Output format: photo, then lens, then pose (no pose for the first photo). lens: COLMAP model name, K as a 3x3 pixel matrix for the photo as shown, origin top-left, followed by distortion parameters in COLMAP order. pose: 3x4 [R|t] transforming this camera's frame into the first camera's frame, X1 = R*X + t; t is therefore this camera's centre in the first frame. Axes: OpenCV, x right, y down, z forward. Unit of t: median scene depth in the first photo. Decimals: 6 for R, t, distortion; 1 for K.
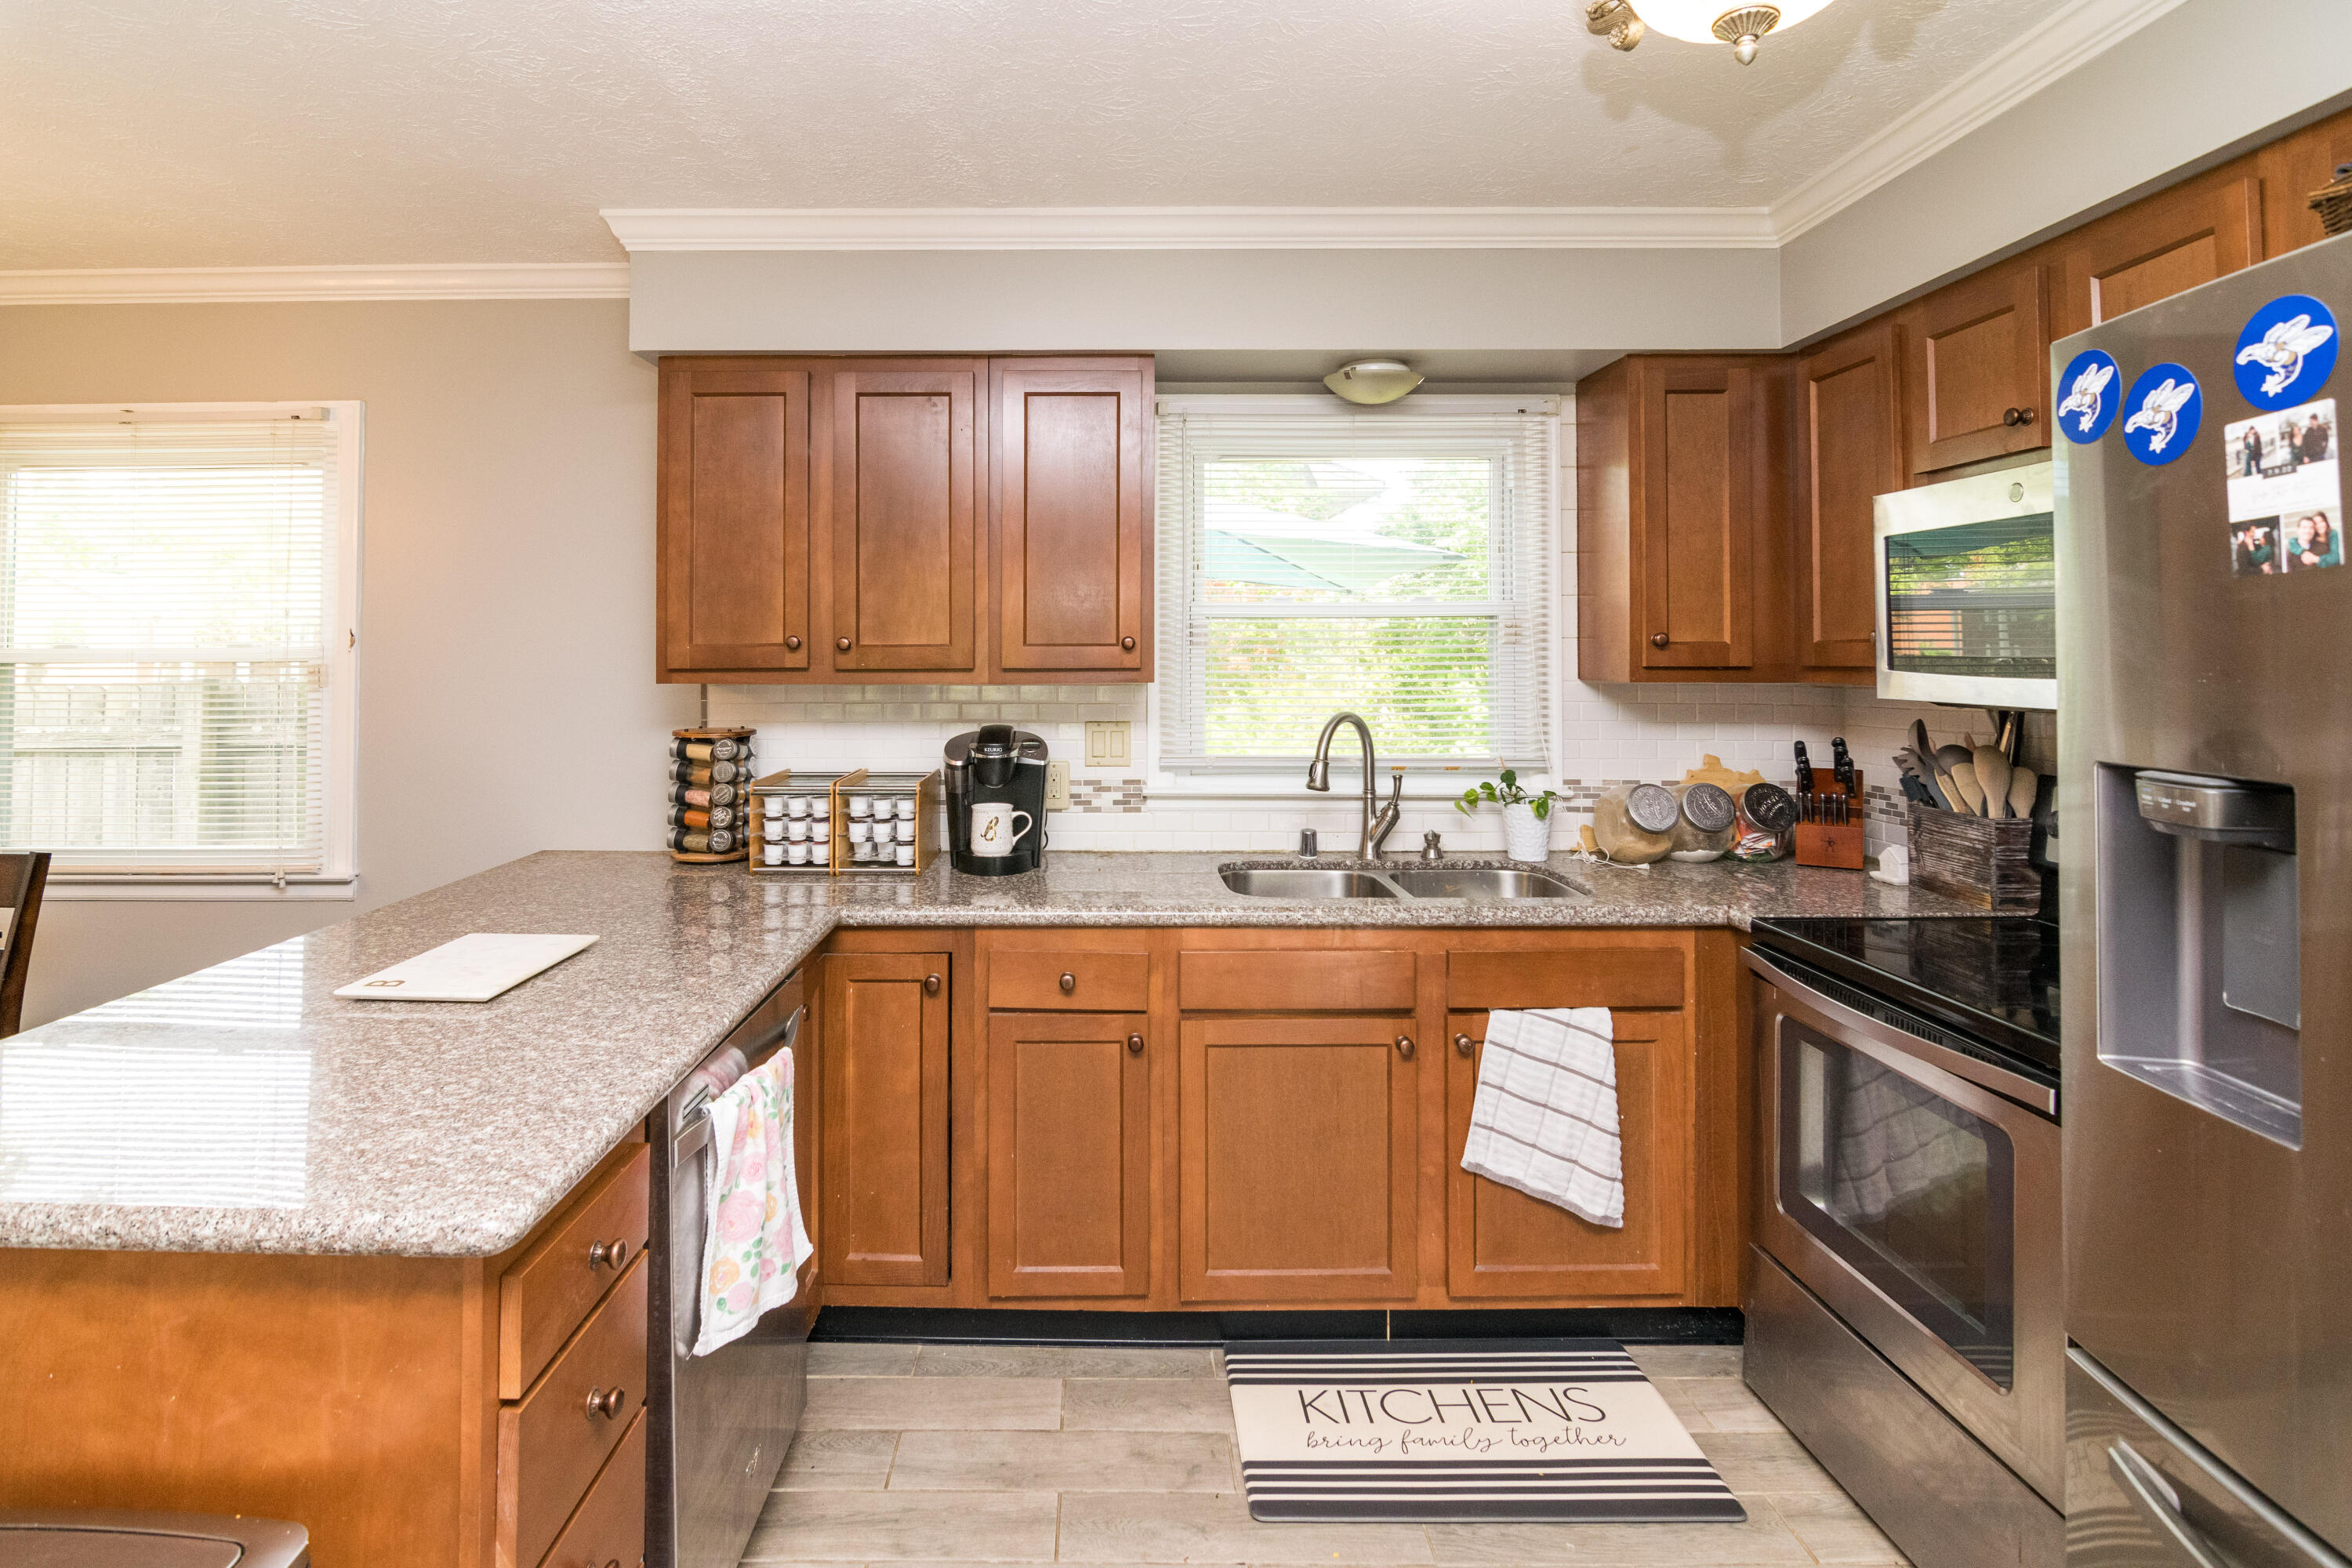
lens RADIAL K [[1188.3, 0, 1100.9], [0, 1188.3, 634.3], [0, 0, 1]] dist [-0.002115, -0.004774]
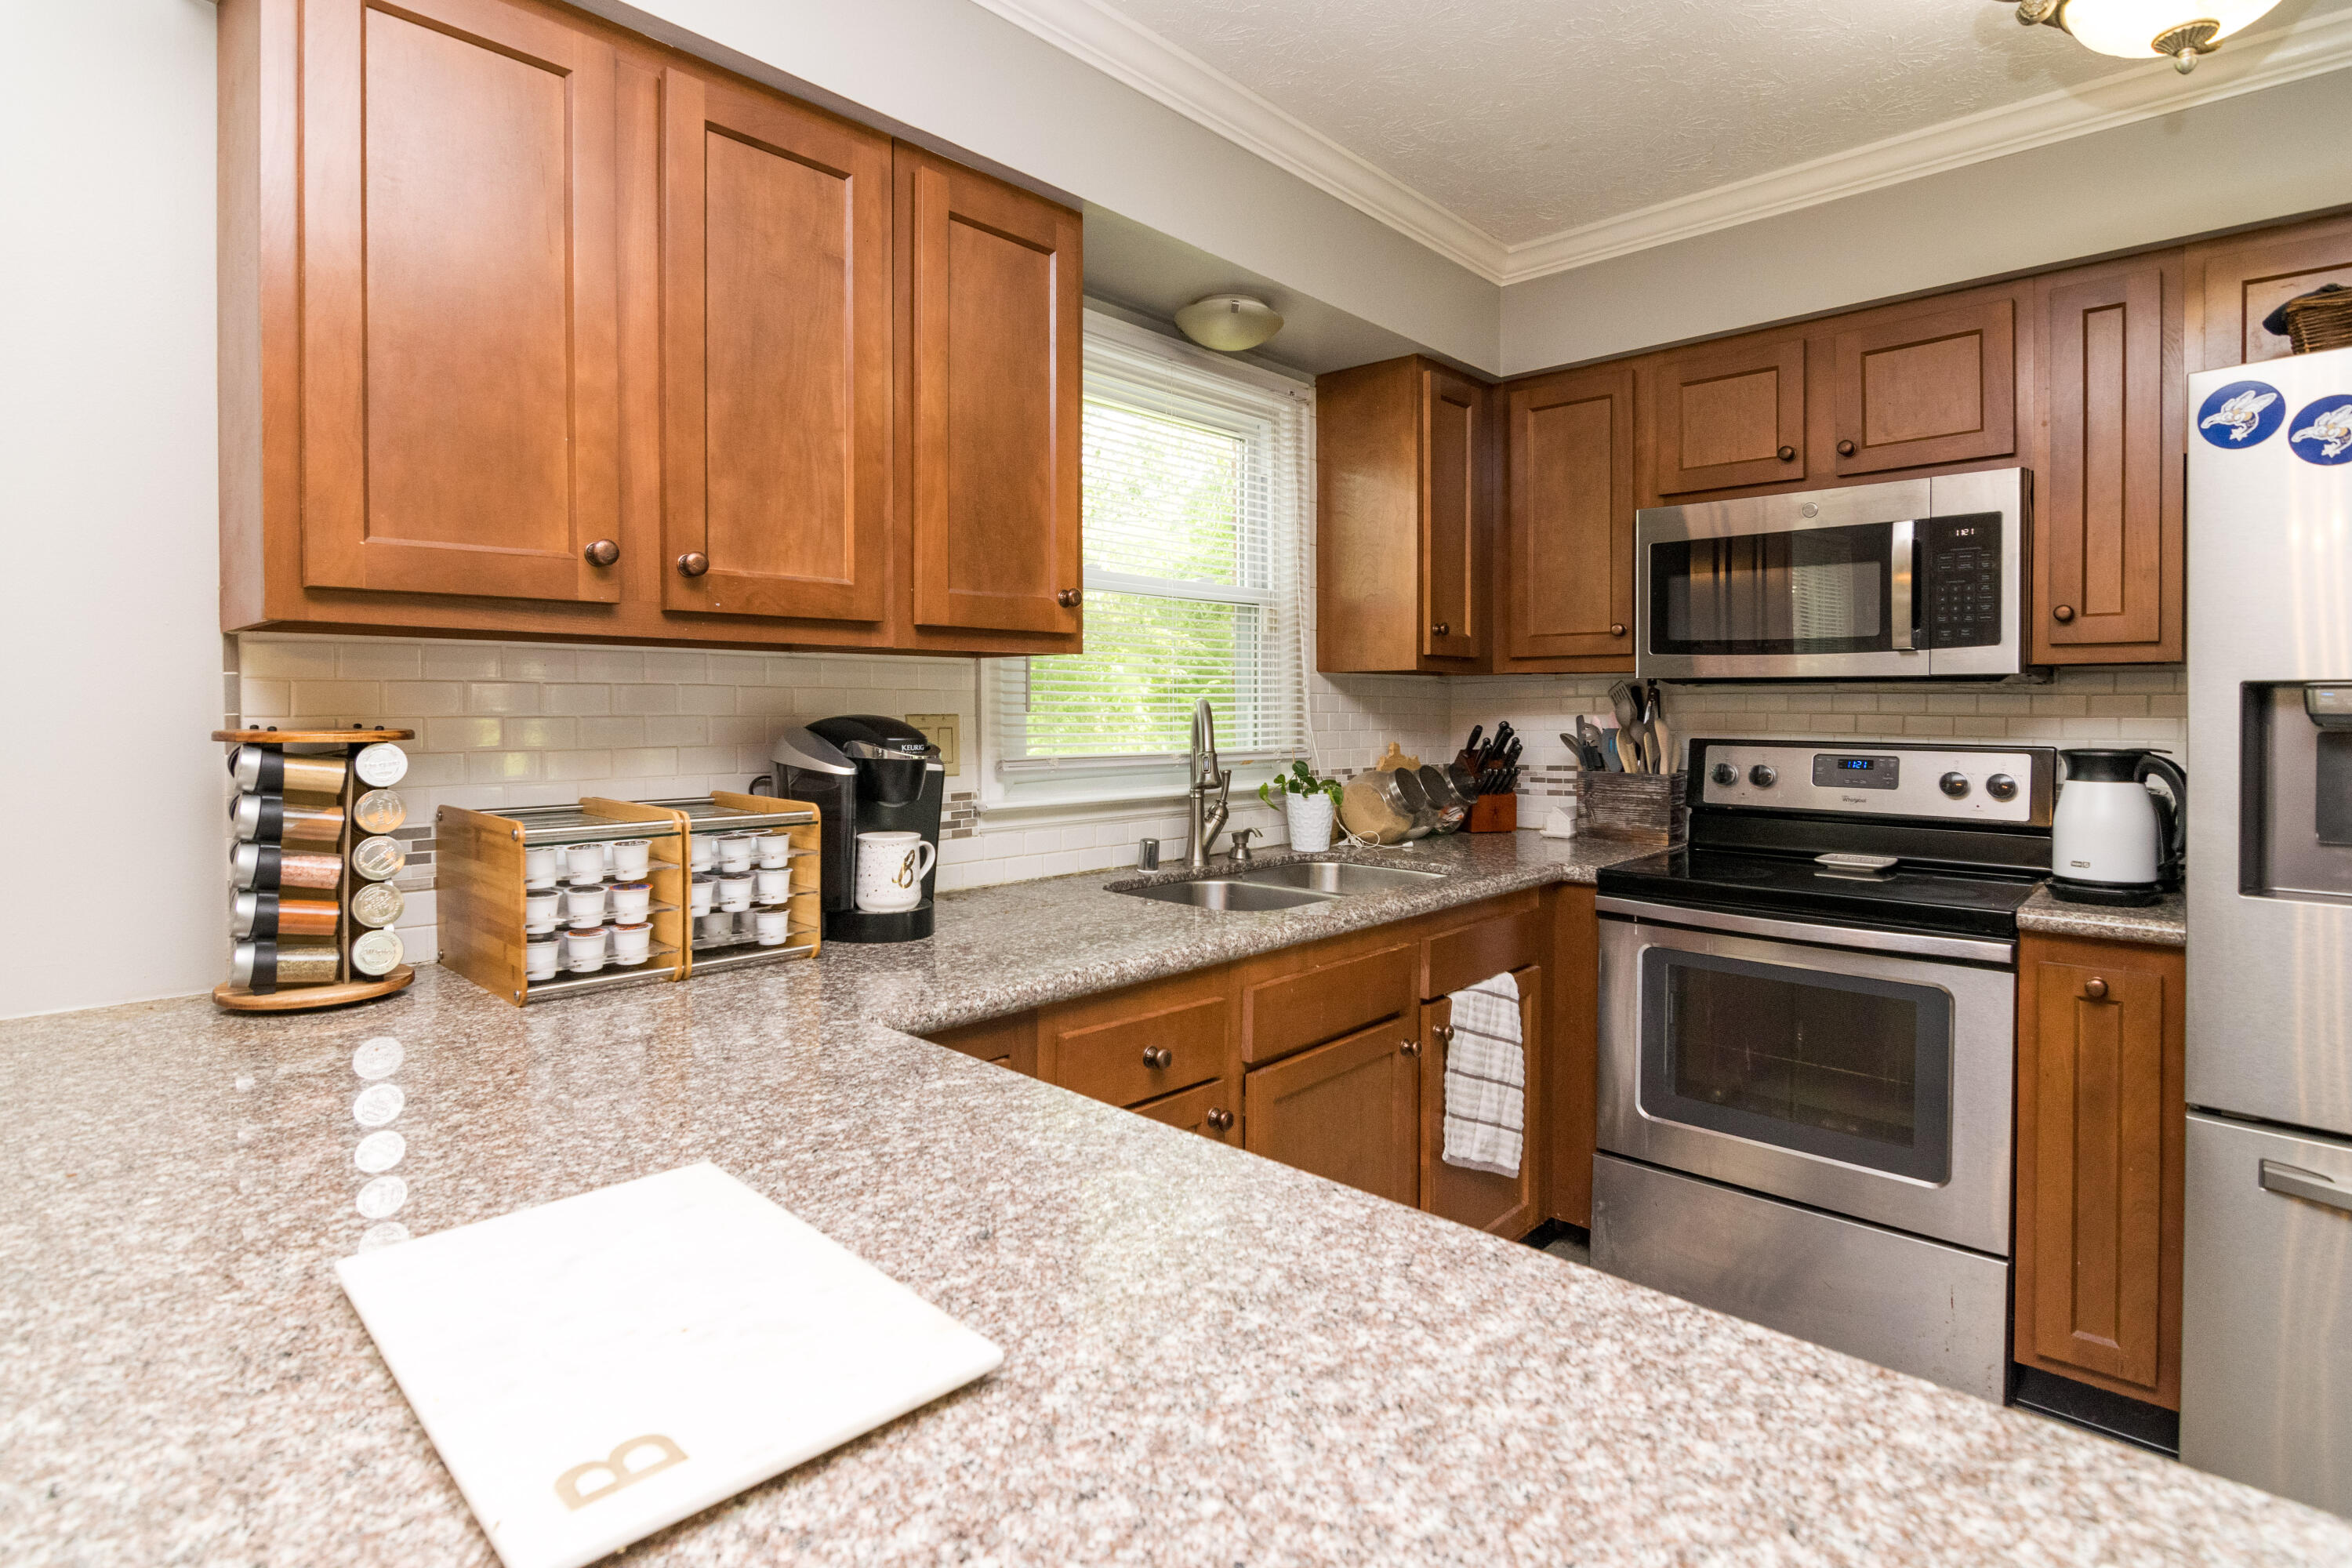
lens RADIAL K [[1188.3, 0, 1162.6], [0, 1188.3, 723.0], [0, 0, 1]] dist [-0.002115, -0.004774]
pose [[0.676491, -0.008842, 0.736398, -0.478456], [-0.017726, 0.999443, 0.028284, 0.061823], [-0.736237, -0.032187, 0.675958, 0.453342]]
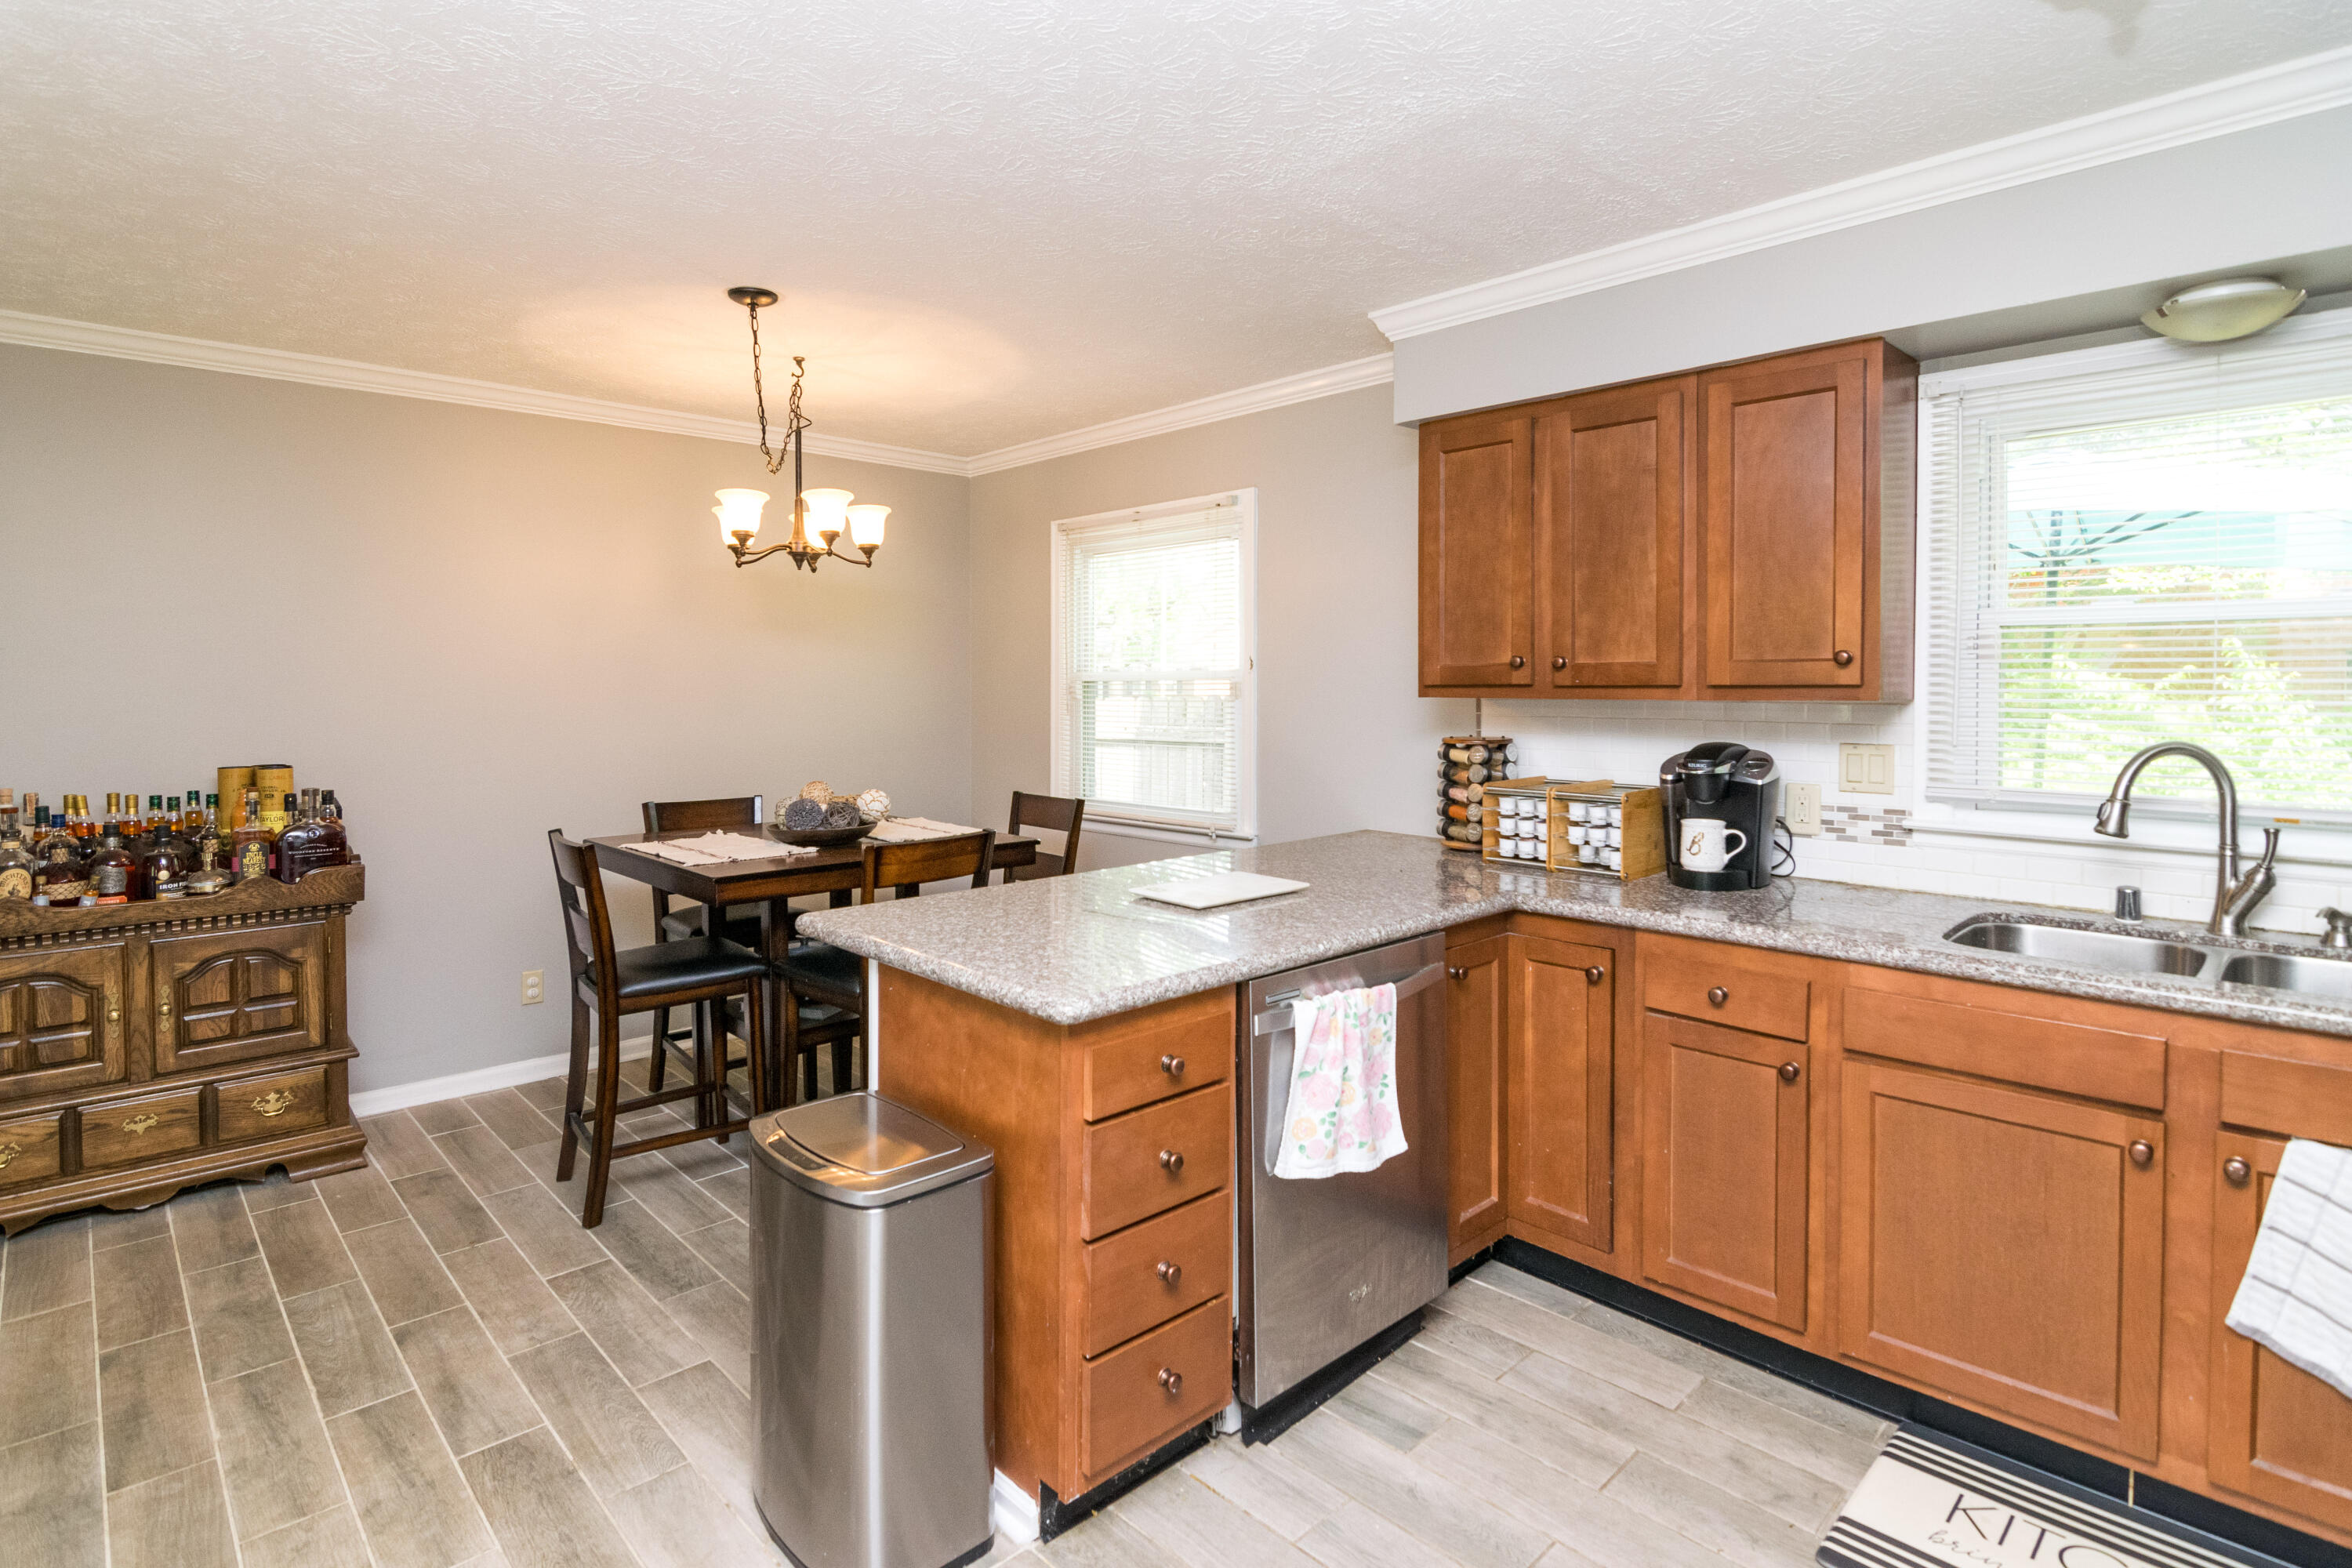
lens RADIAL K [[1188.3, 0, 1165.7], [0, 1188.3, 699.8], [0, 0, 1]] dist [-0.002115, -0.004774]
pose [[0.692143, 0.011193, -0.721673, 0.323181], [0.015460, 0.999420, 0.030329, 0.003611], [0.721594, -0.032149, 0.691569, -0.022570]]
